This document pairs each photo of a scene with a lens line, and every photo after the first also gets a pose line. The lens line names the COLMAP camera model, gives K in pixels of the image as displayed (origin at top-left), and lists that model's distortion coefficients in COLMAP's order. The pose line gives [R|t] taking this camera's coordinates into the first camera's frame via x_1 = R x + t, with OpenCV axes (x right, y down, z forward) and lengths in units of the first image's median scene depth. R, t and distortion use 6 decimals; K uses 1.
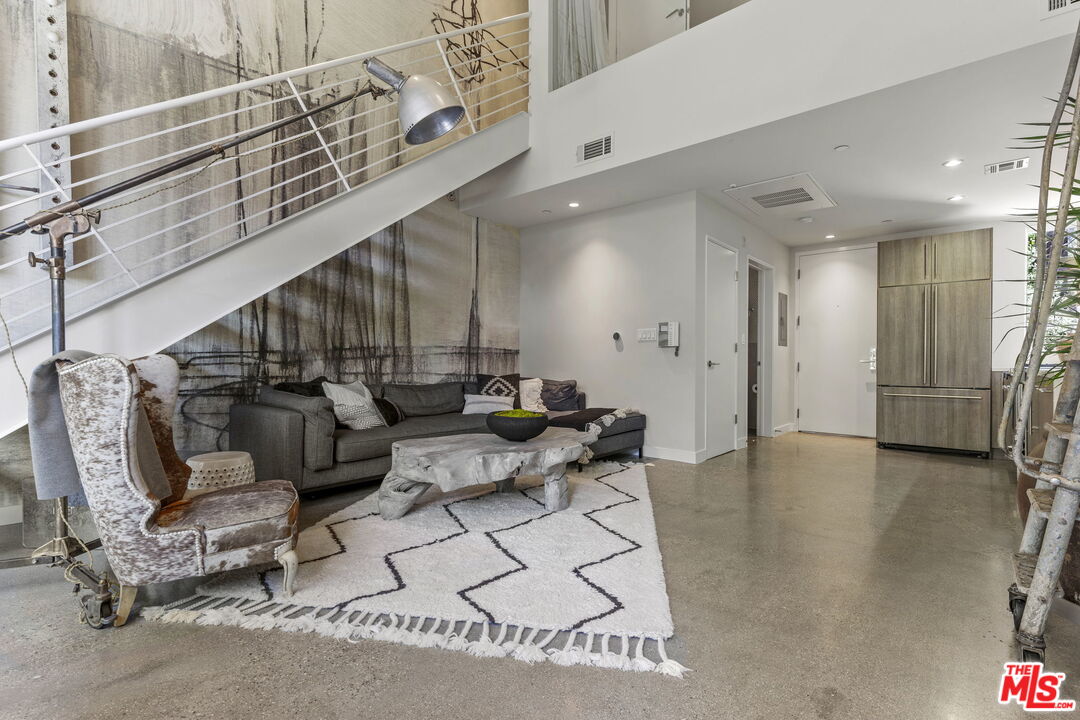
lens RADIAL K [[499.9, 0, 540.0], [0, 499.9, 360.0], [0, 0, 1]] dist [0.018906, -0.000255]
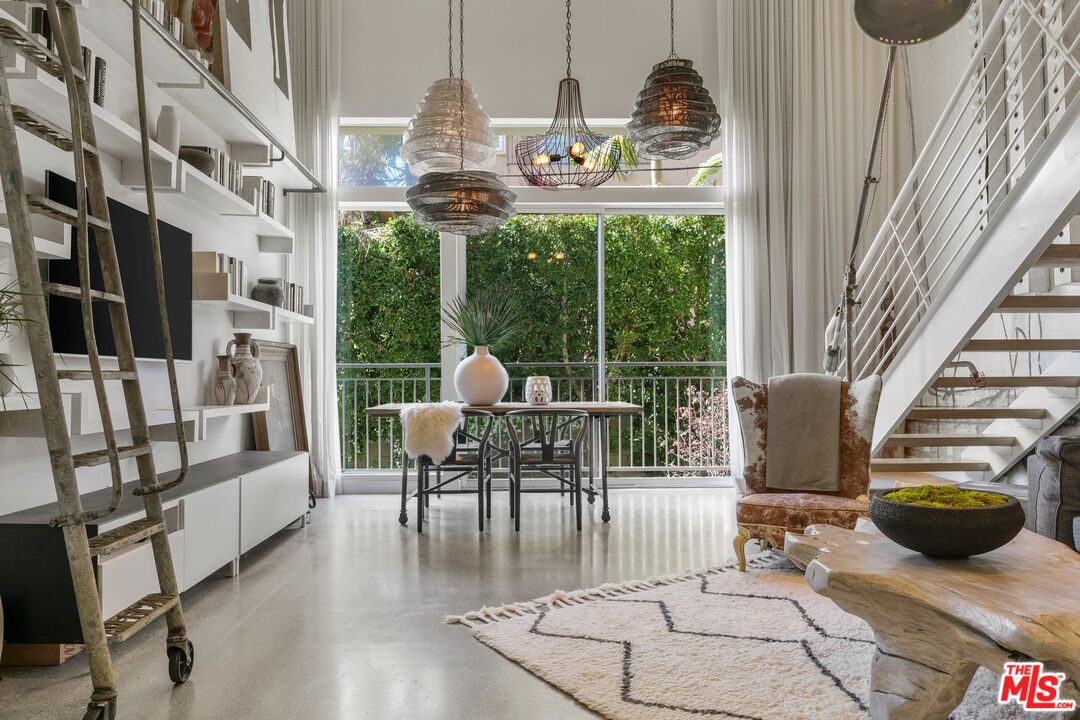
lens RADIAL K [[749.3, 0, 540.0], [0, 749.3, 360.0], [0, 0, 1]] dist [0.001365, -0.000099]
pose [[-0.736366, -0.022769, -0.676200, 0.423482], [0.001078, 0.999393, -0.034825, 0.006333], [0.676582, -0.026373, -0.735895, 0.774641]]
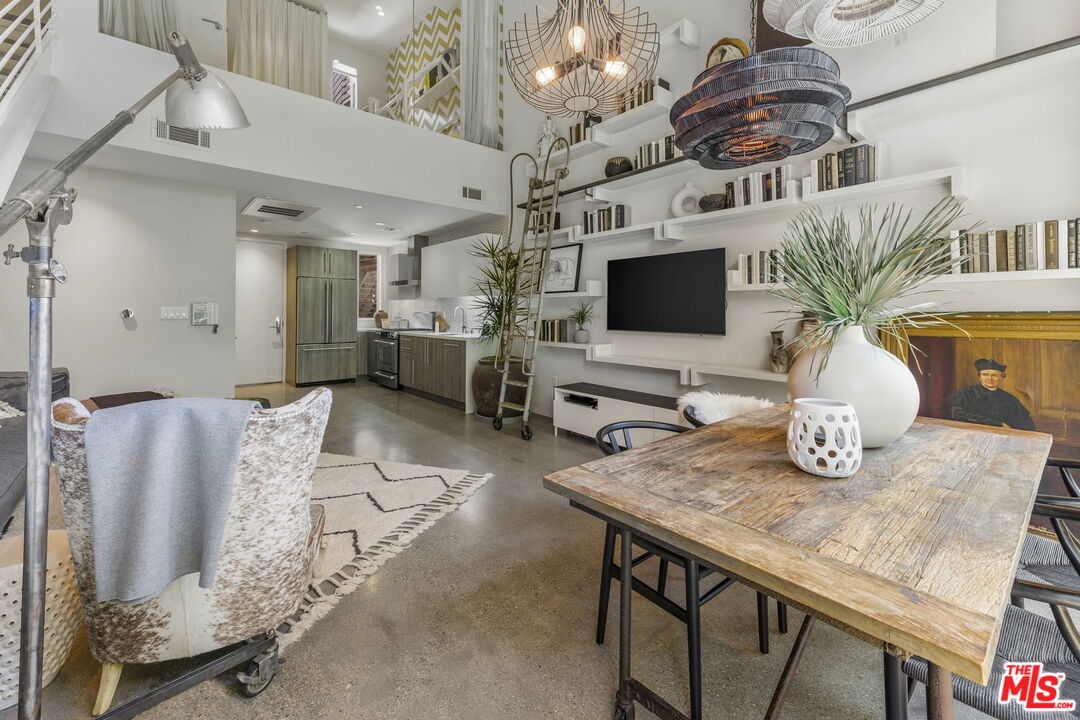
lens RADIAL K [[449.9, 0, 541.7], [0, 449.9, 306.8], [0, 0, 1]] dist [0.015490, -0.000001]
pose [[0.146381, 0.006532, 0.989207, -0.561788], [-0.004244, 0.999973, -0.005975, -0.057973], [-0.989219, -0.003324, 0.146405, 0.129287]]
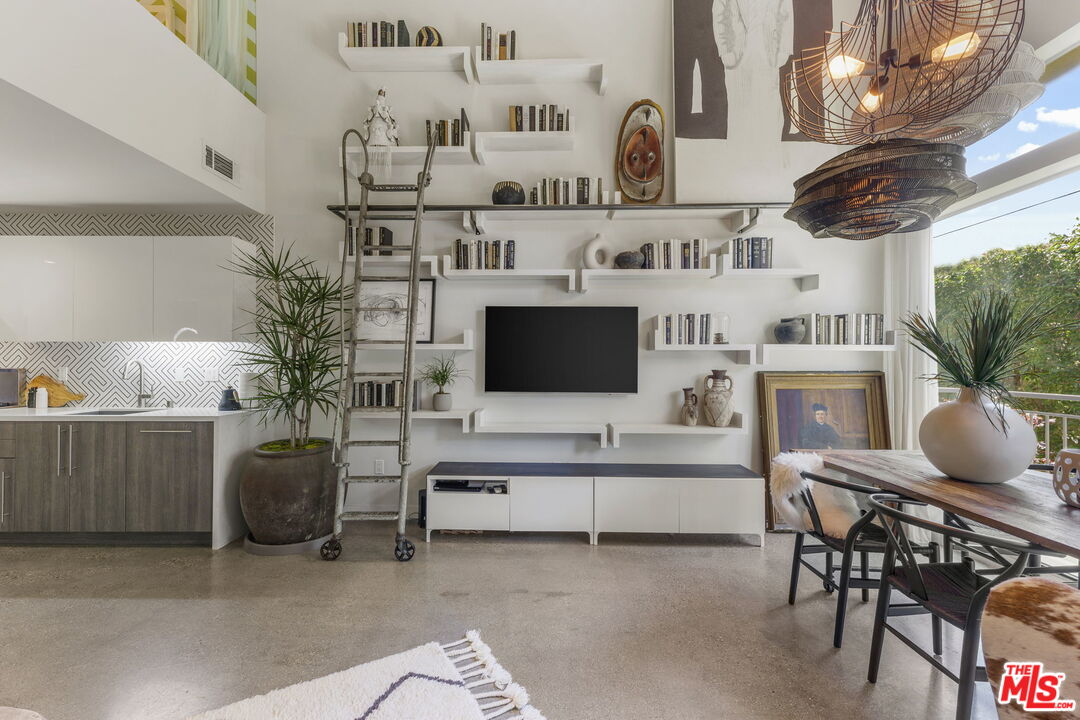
lens RADIAL K [[464.2, 0, 540.0], [0, 464.2, 360.0], [0, 0, 1]] dist [0.012177, -0.000139]
pose [[-0.640005, -0.002353, 0.768367, -0.290529], [-0.010053, 0.999935, -0.005312, -0.066504], [-0.768305, -0.011124, -0.639987, 0.530434]]
